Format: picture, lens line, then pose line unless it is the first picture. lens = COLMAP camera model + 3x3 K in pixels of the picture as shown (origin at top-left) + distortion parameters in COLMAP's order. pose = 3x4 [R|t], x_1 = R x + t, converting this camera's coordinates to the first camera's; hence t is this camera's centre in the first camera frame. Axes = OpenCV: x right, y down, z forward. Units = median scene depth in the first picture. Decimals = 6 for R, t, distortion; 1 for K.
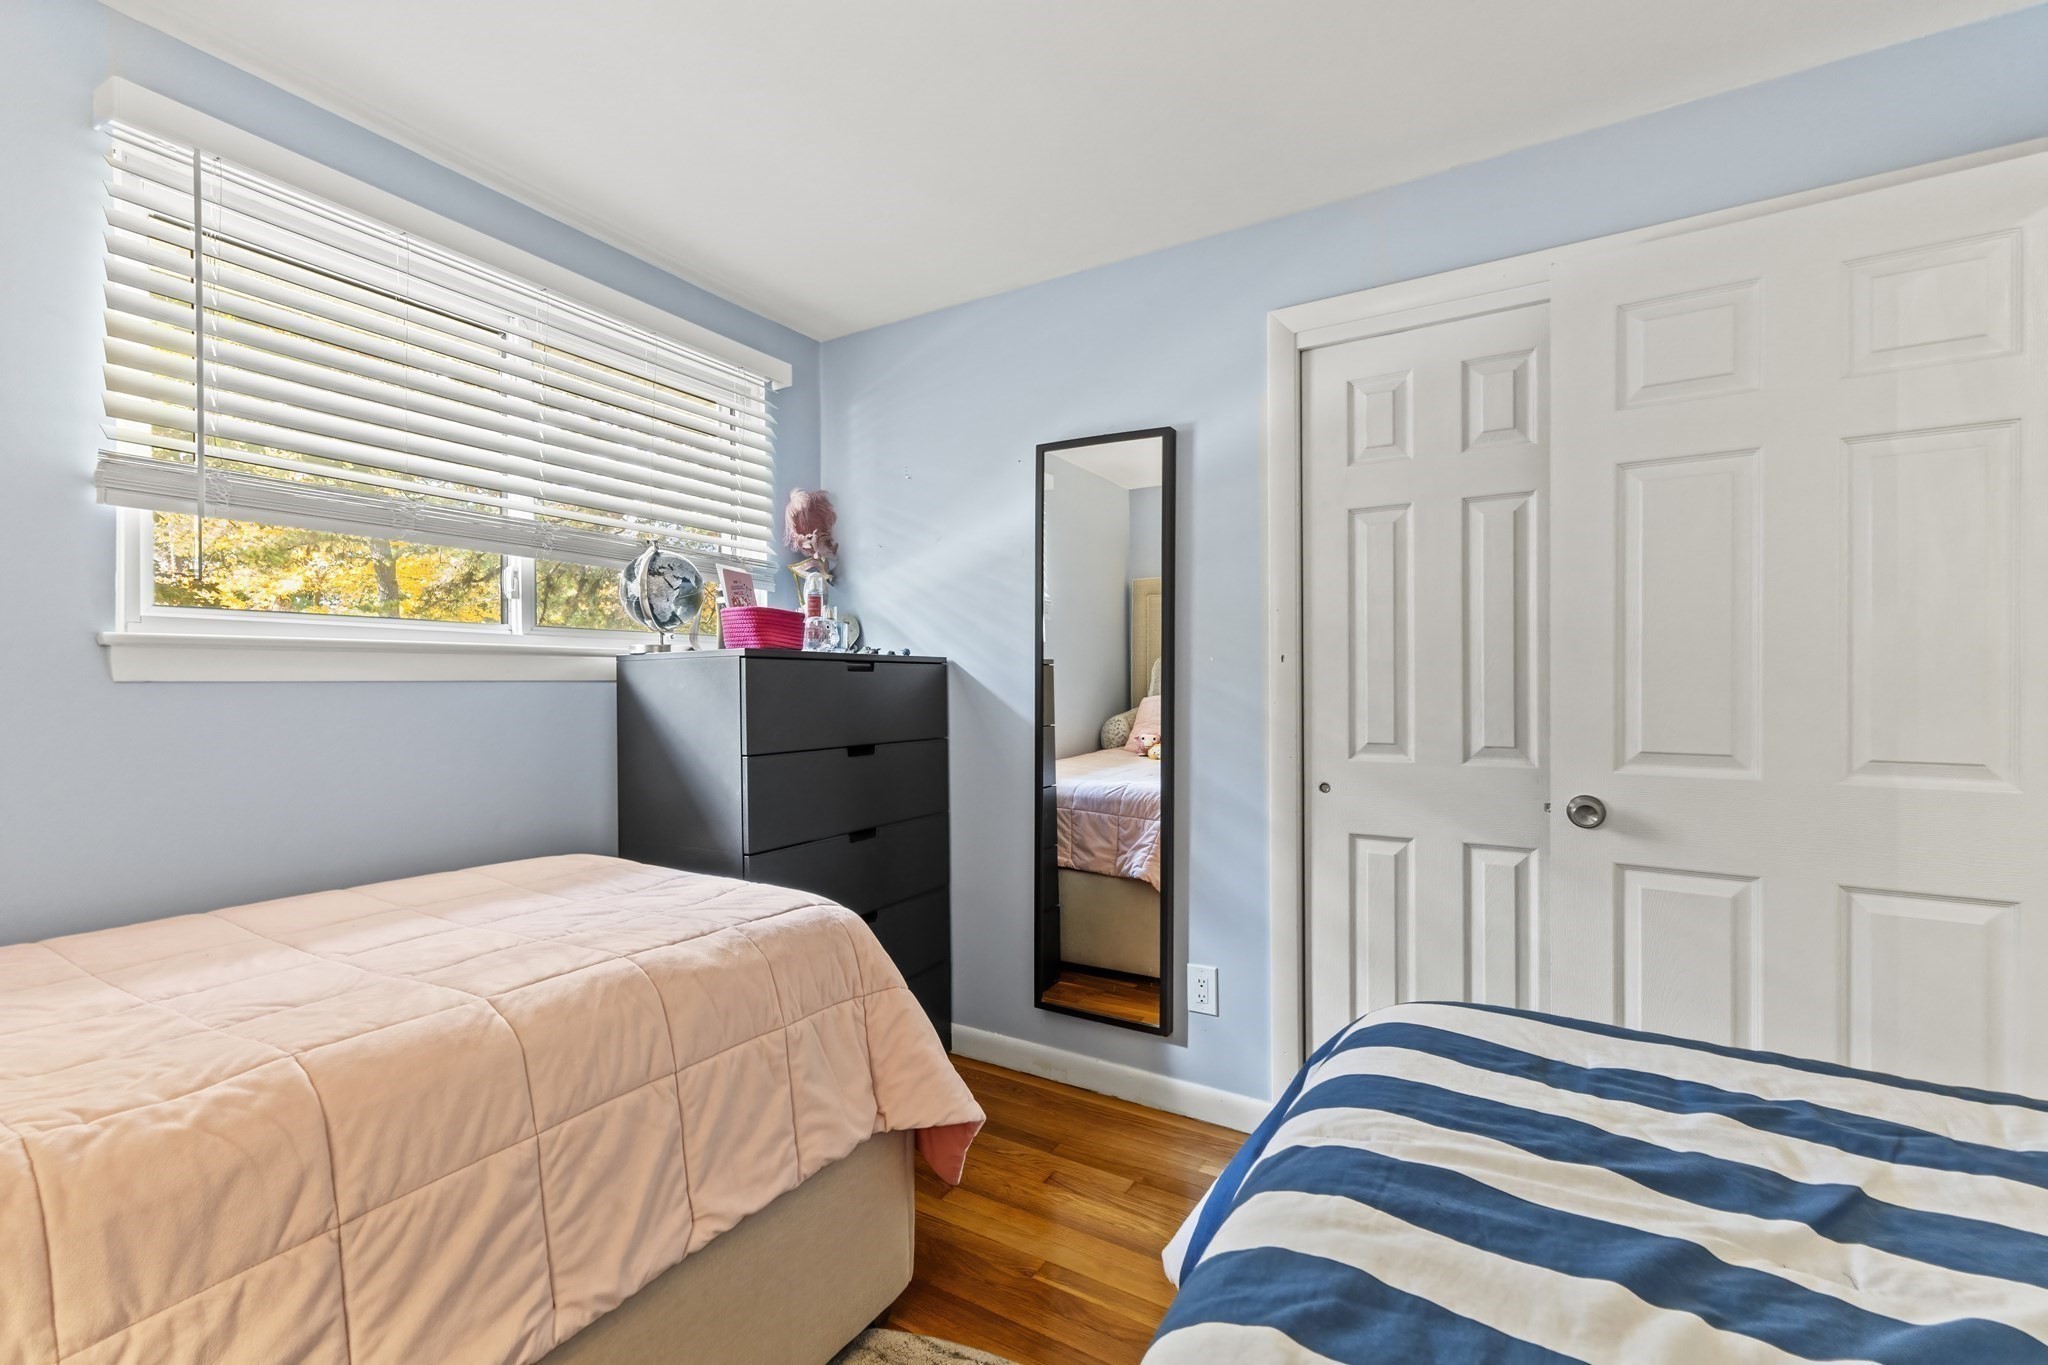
lens RADIAL K [[879.6, 0, 1023.4], [0, 879.6, 688.7], [0, 0, 1]] dist [0.002441, -0.000340]
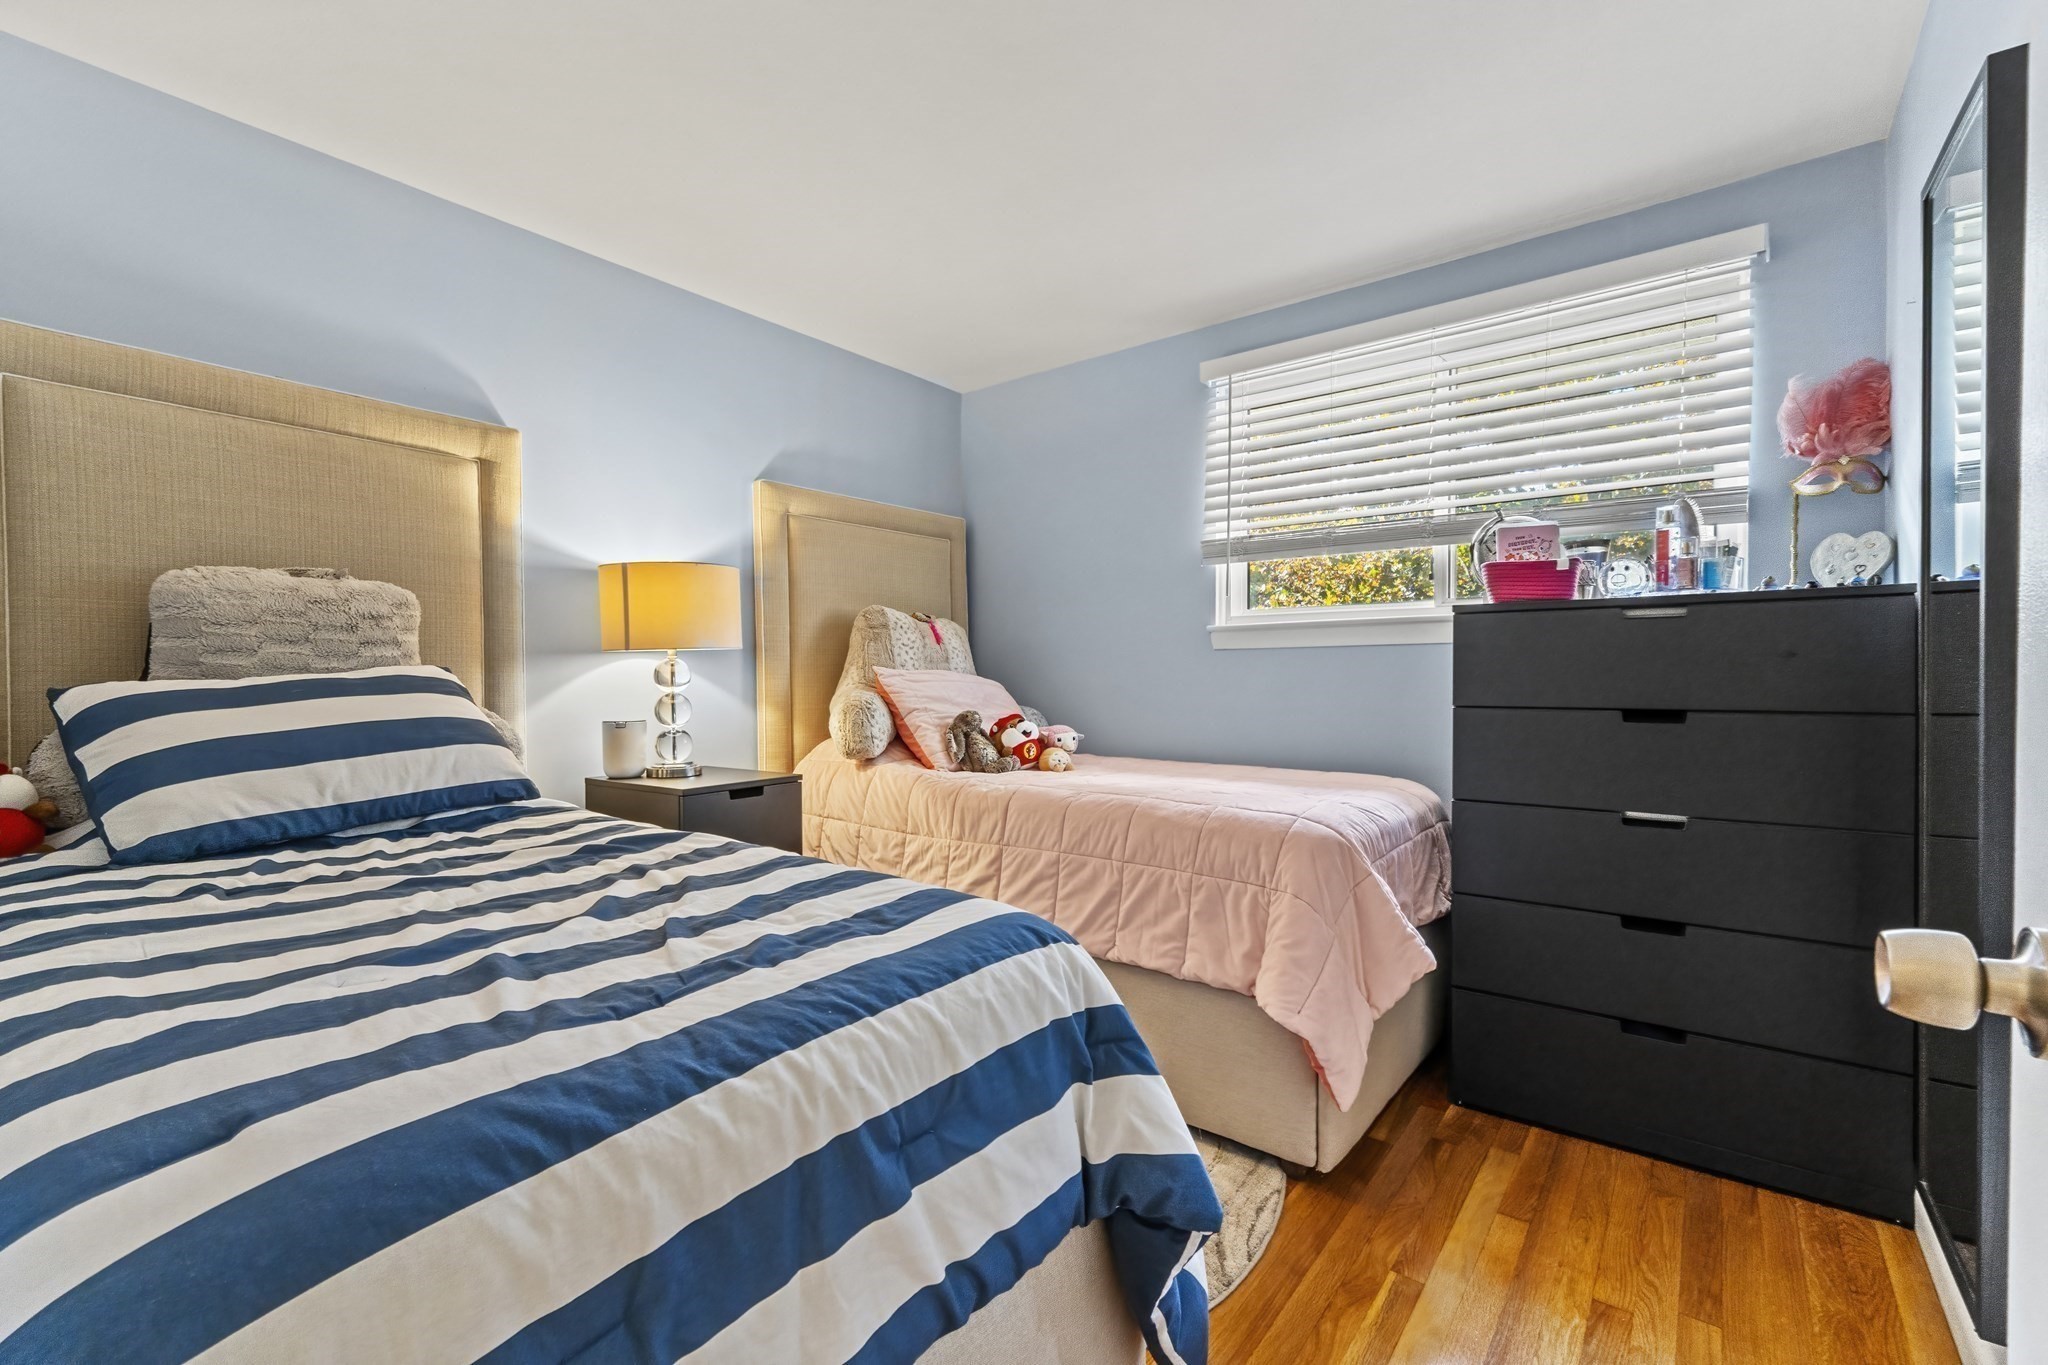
lens RADIAL K [[879.6, 0, 1023.4], [0, 879.6, 688.7], [0, 0, 1]] dist [0.002441, -0.000340]
pose [[-0.135600, 0.020197, -0.990558, 1.114104], [-0.001032, 0.999789, 0.020527, 0.045862], [0.990763, 0.003806, -0.135551, 0.850926]]
